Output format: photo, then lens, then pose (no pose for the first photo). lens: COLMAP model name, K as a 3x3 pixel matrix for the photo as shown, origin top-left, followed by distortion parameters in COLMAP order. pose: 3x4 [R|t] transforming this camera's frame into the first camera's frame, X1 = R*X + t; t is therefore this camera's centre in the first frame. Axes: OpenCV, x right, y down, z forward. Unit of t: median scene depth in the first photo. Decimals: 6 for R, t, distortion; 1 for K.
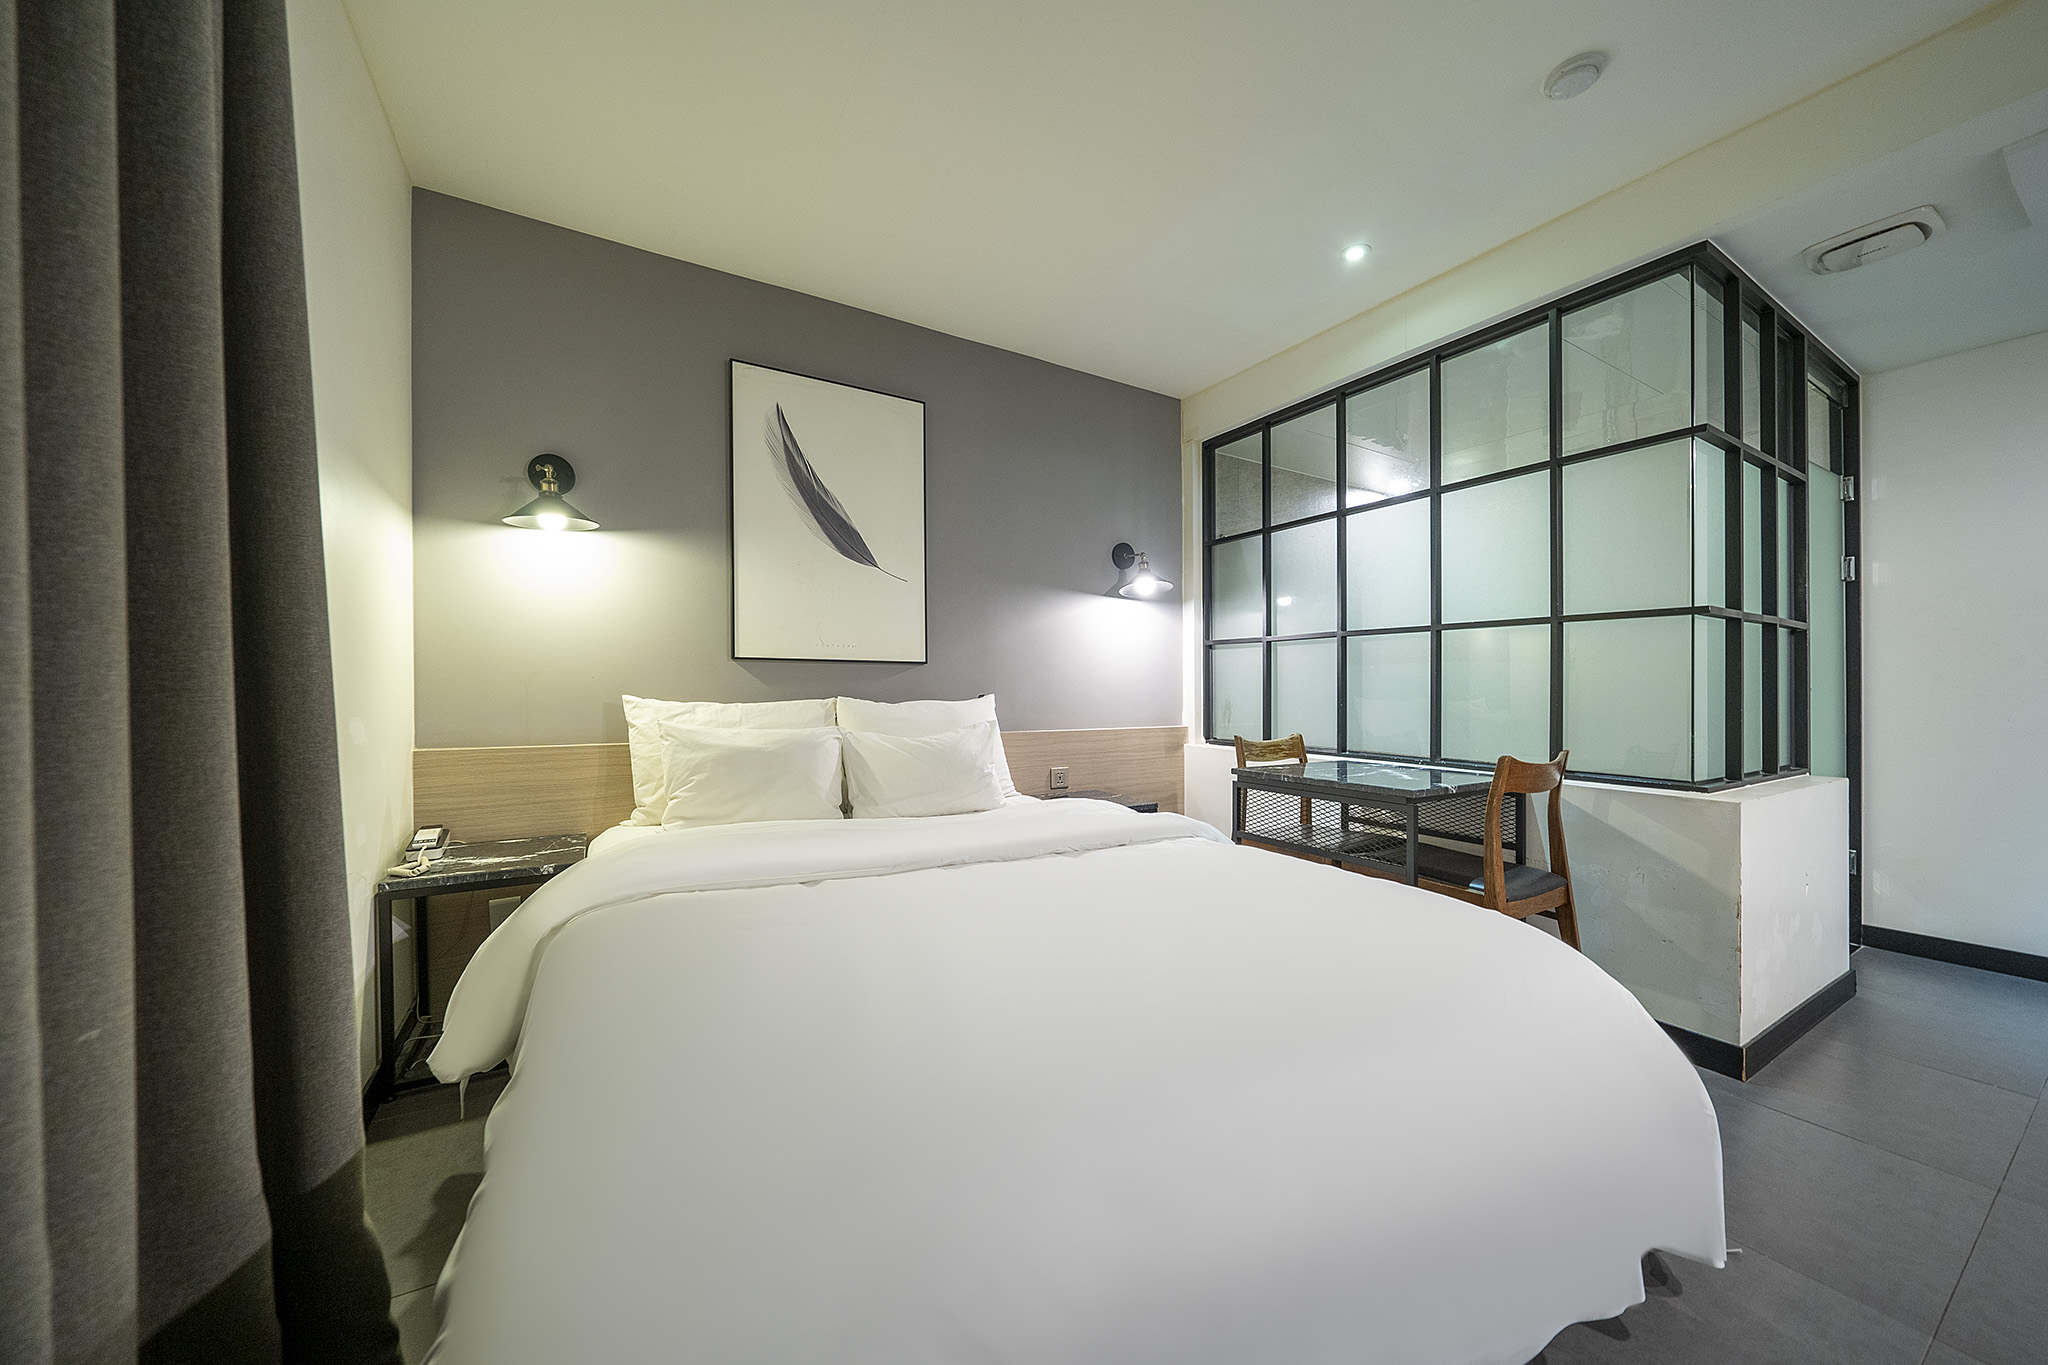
lens RADIAL K [[712.1, 0, 1024.0], [0, 712.1, 682.5], [0, 0, 1]] dist [-0.000459, 0.000032]
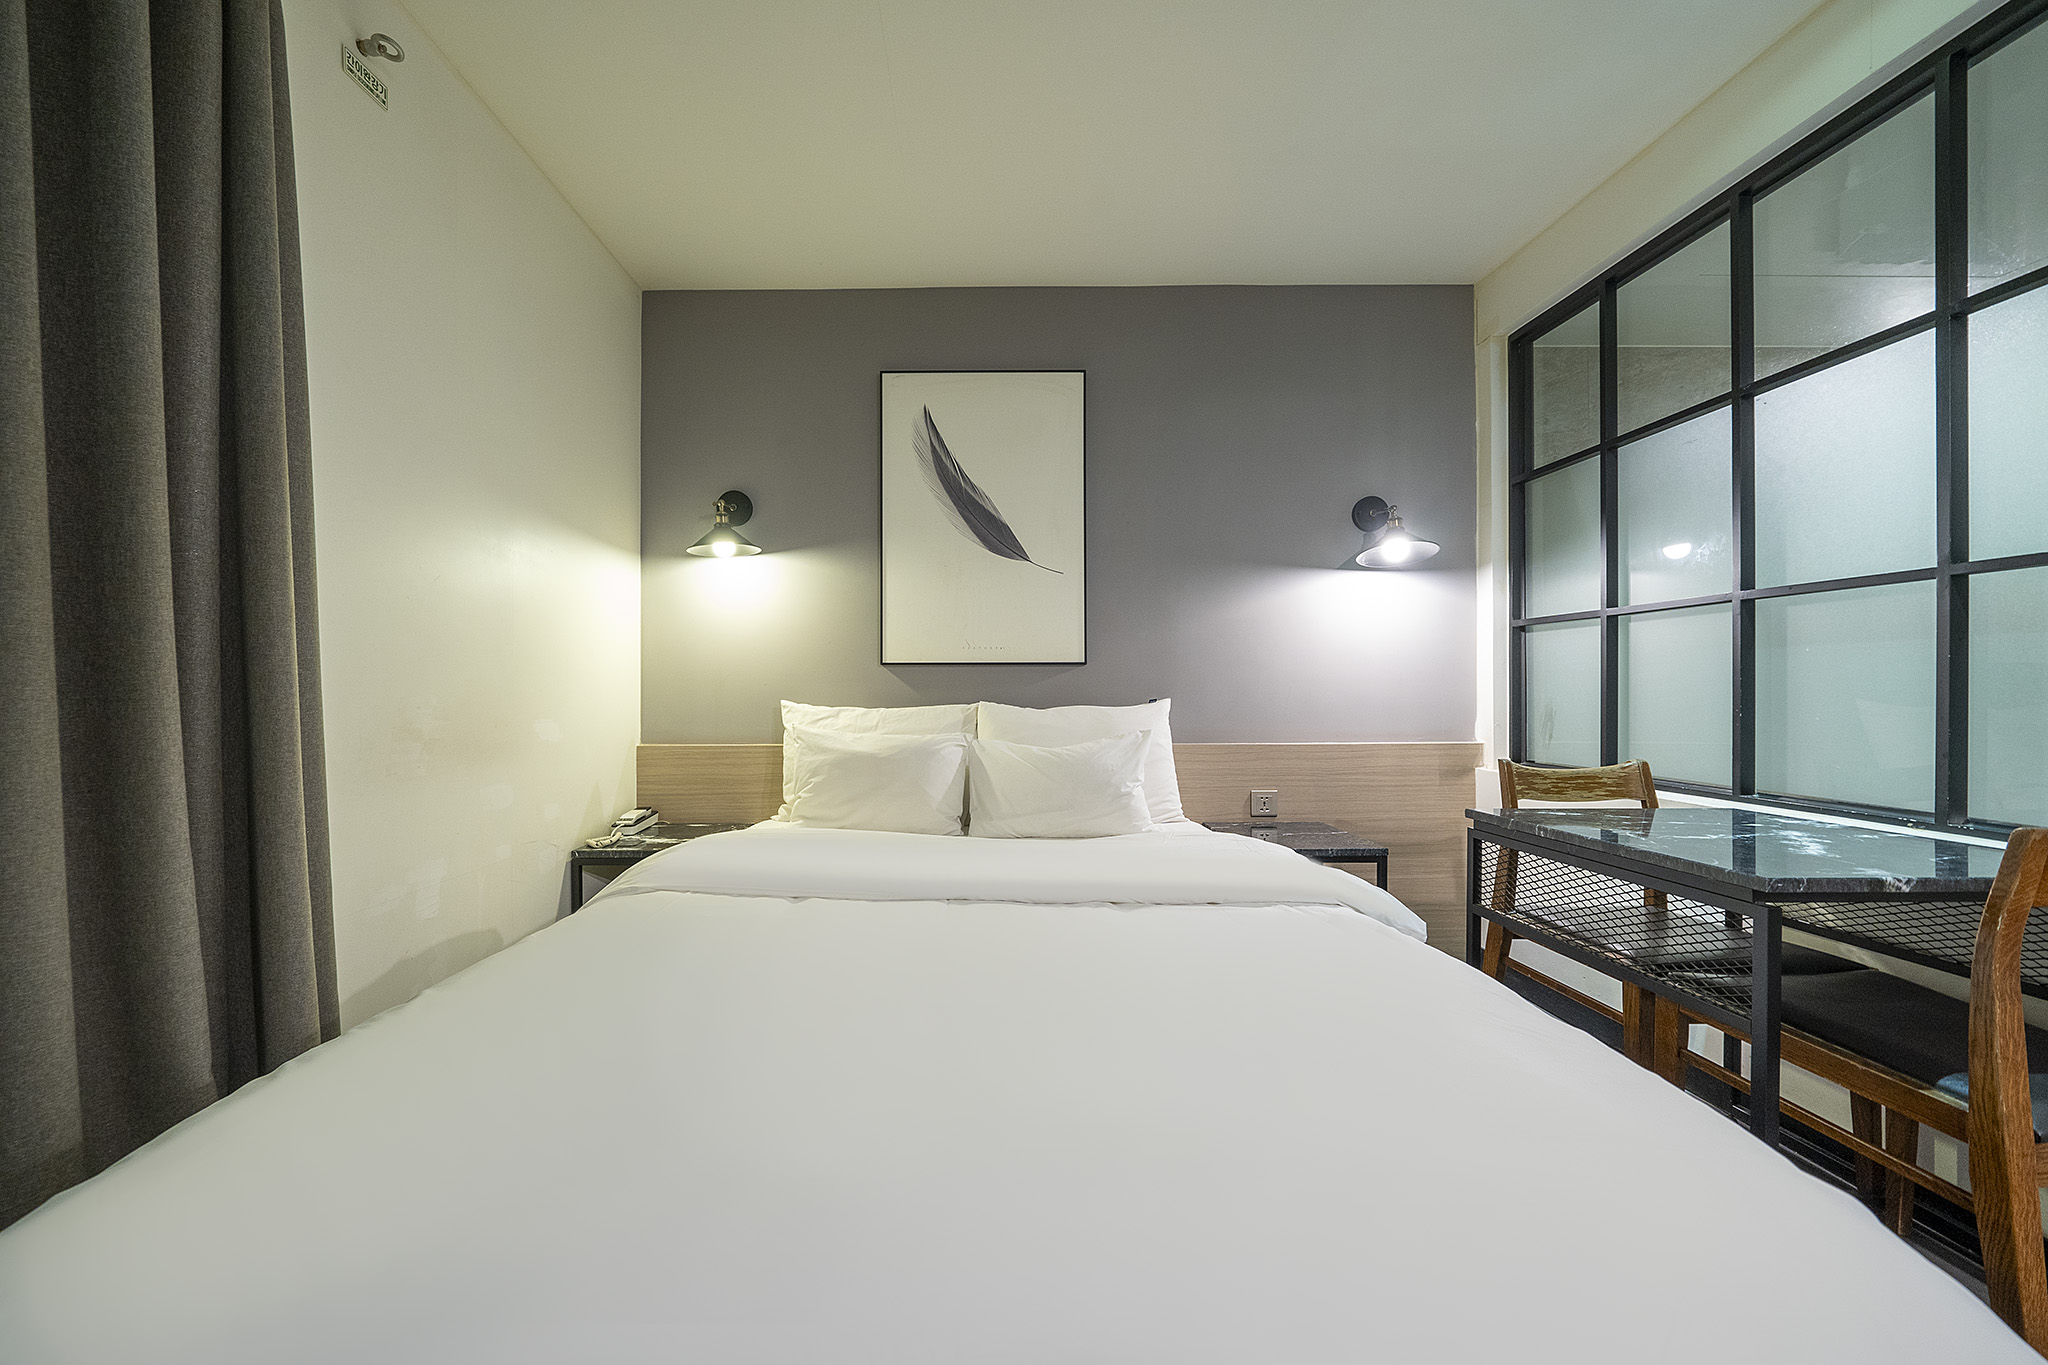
lens RADIAL K [[723.8, 0, 1031.0], [0, 723.8, 685.9], [0, 0, 1]] dist [-0.004241, 0.000104]
pose [[0.857397, -0.011248, -0.514533, 0.283512], [0.011710, 0.999929, -0.002346, 0.001949], [0.514522, -0.004013, 0.857468, 0.203298]]
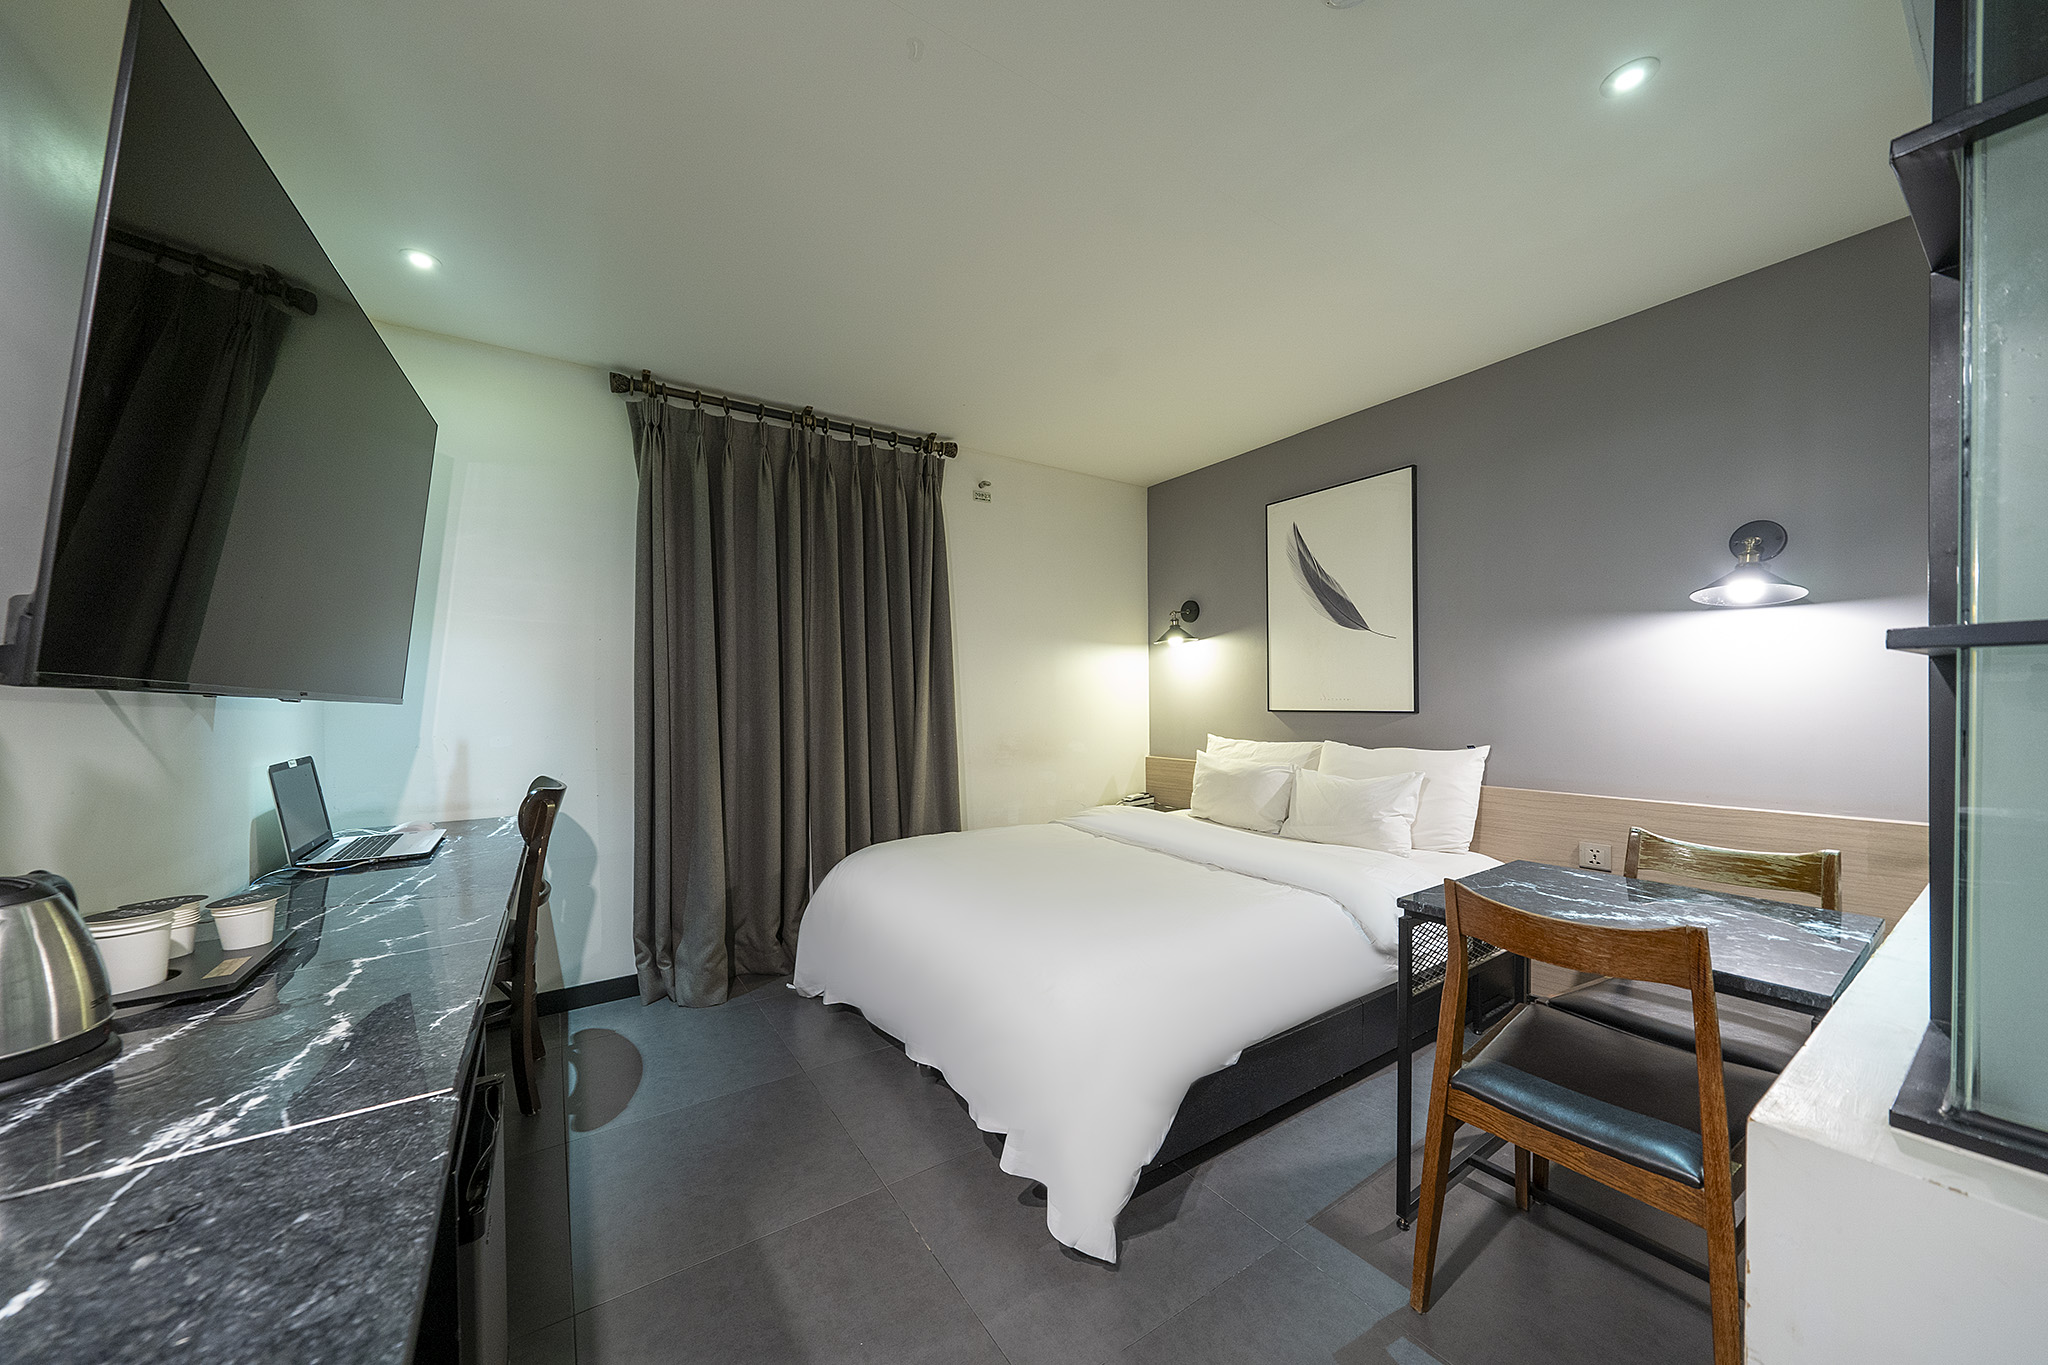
lens RADIAL K [[691.3, 0, 1020.9], [0, 691.3, 705.3], [0, 0, 1]] dist [-0.000149, -0.000007]
pose [[0.073837, -0.001080, -0.997270, 0.893815], [0.012549, 0.999921, -0.000154, -0.048131], [0.997191, -0.012504, 0.073844, 0.363601]]
